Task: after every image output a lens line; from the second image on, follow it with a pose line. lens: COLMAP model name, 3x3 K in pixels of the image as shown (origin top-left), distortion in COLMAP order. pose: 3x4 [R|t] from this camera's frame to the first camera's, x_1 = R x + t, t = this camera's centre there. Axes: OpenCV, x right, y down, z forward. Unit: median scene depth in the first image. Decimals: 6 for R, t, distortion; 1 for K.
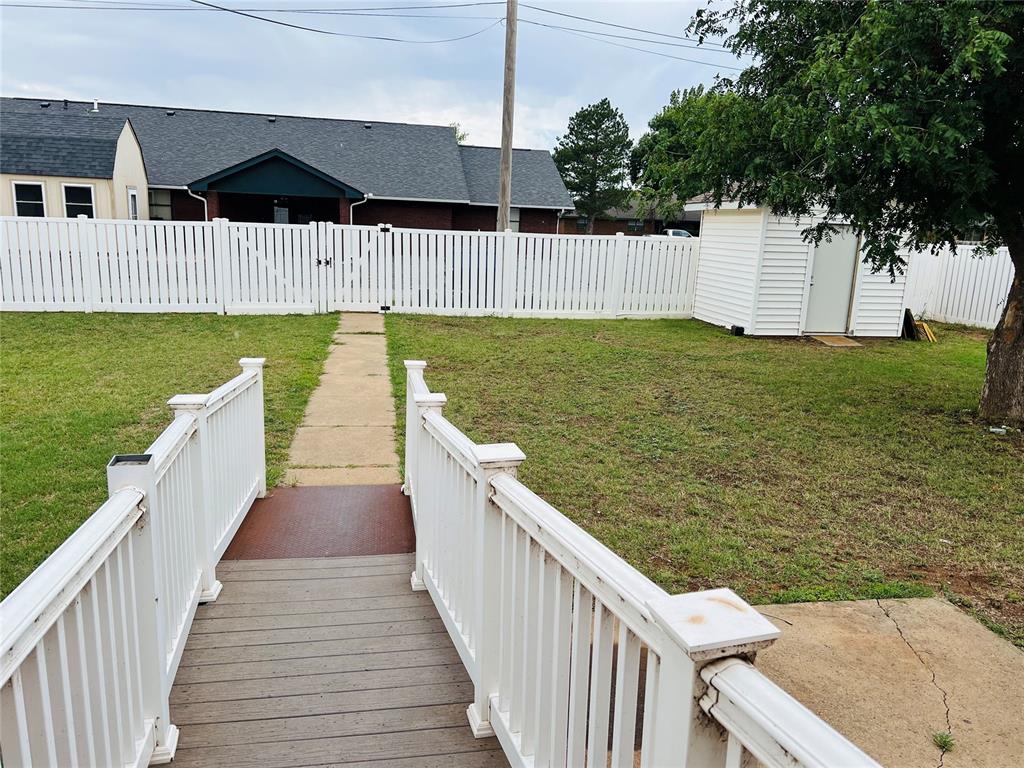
lens RADIAL K [[772.1, 0, 506.9], [0, 772.1, 400.1], [0, 0, 1]] dist [0.051468, -0.064236]
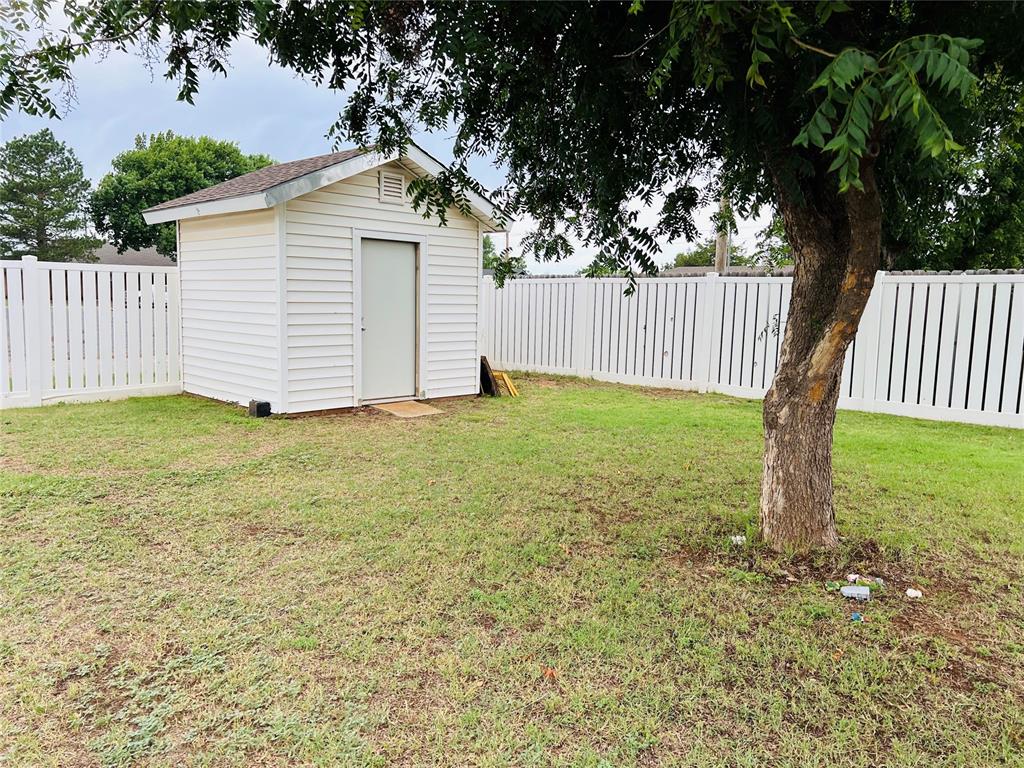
lens RADIAL K [[772.1, 0, 518.3], [0, 772.1, 385.3], [0, 0, 1]] dist [0.051468, -0.064236]
pose [[0.805758, -0.087881, 0.585689, 0.082114], [0.142669, 0.988609, -0.047938, -0.038896], [-0.574804, 0.122186, 0.809117, 0.303301]]
